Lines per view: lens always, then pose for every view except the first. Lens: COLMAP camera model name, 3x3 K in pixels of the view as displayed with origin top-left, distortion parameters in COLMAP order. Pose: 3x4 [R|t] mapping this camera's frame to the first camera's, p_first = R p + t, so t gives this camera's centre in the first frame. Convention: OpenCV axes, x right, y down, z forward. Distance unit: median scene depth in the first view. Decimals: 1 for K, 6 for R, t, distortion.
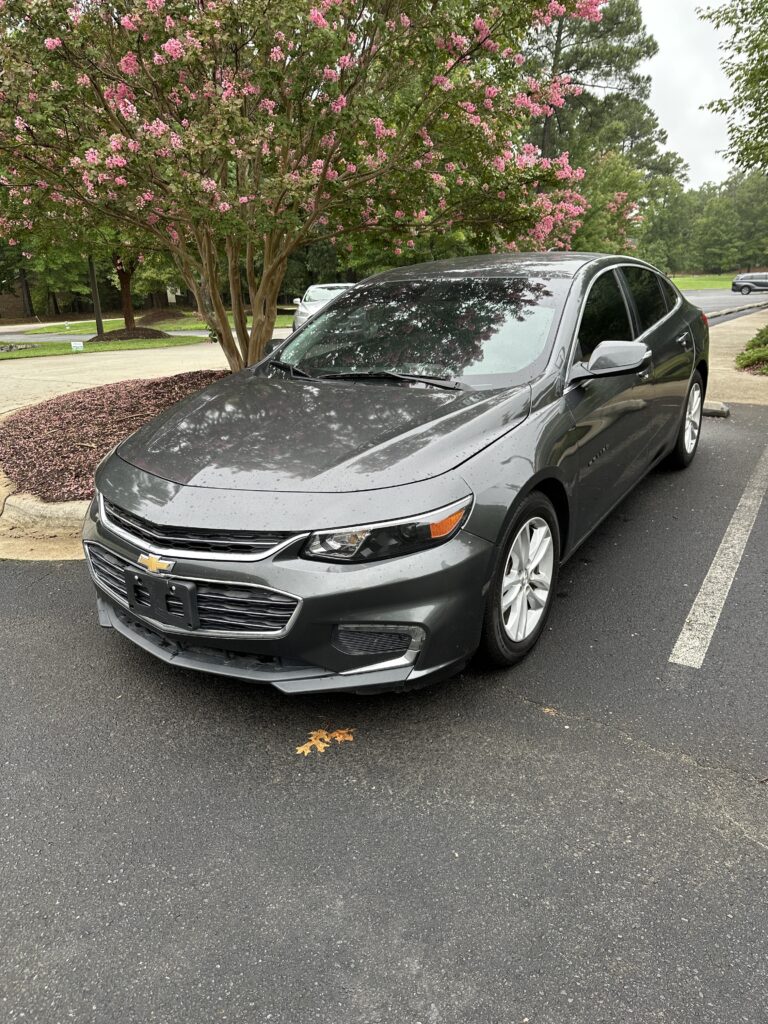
lens RADIAL K [[713.5, 0, 381.4], [0, 713.5, 510.7], [0, 0, 1]] dist [0.029290, -0.040434]
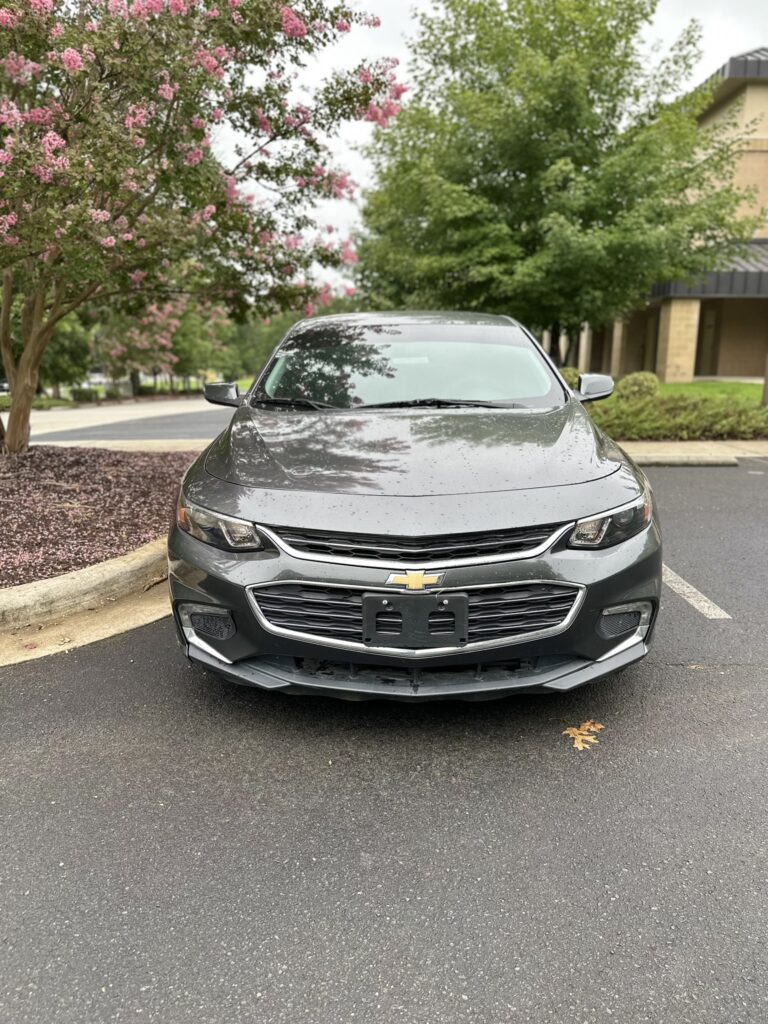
lens RADIAL K [[710.6, 0, 381.6], [0, 710.6, 508.1], [0, 0, 1]] dist [0.080301, -0.119851]
pose [[0.850473, -0.082014, 0.519586, -0.272312], [0.150410, 0.984445, -0.090806, 0.019720], [-0.504057, 0.155379, 0.849579, 0.080842]]
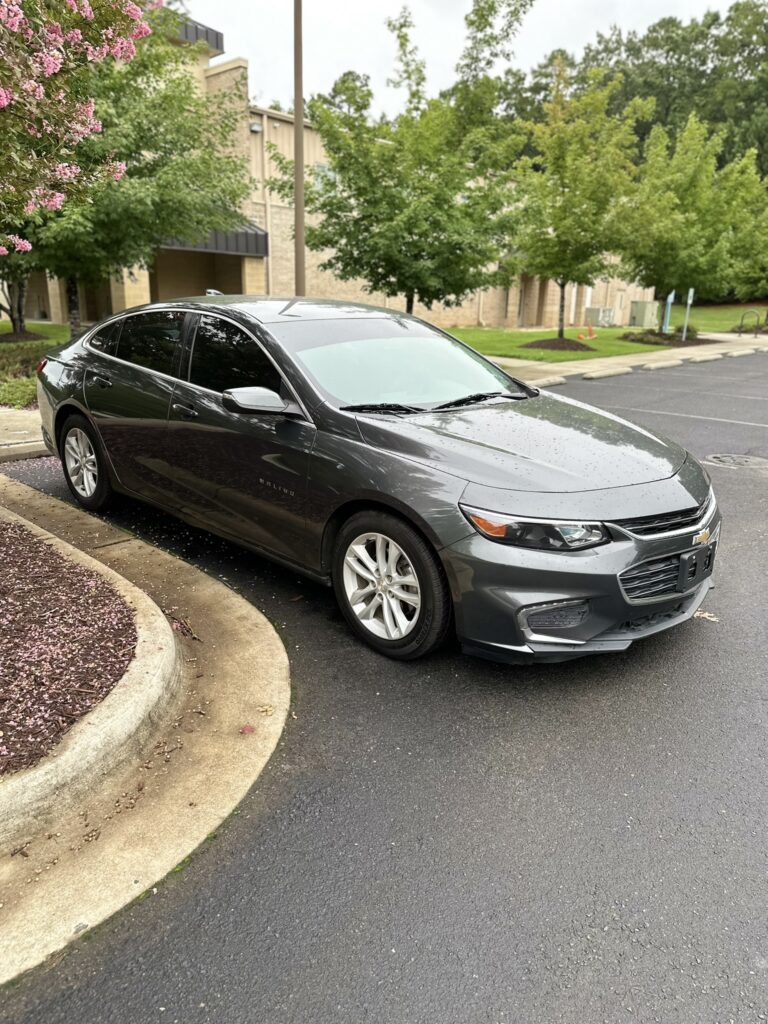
lens RADIAL K [[715.3, 0, 386.9], [0, 715.3, 513.1], [0, 0, 1]] dist [0.047553, -0.090765]
pose [[0.196114, -0.244537, 0.949600, -0.544263], [0.296718, 0.937805, 0.180221, -0.120632], [-0.934611, 0.246420, 0.256476, 0.395852]]
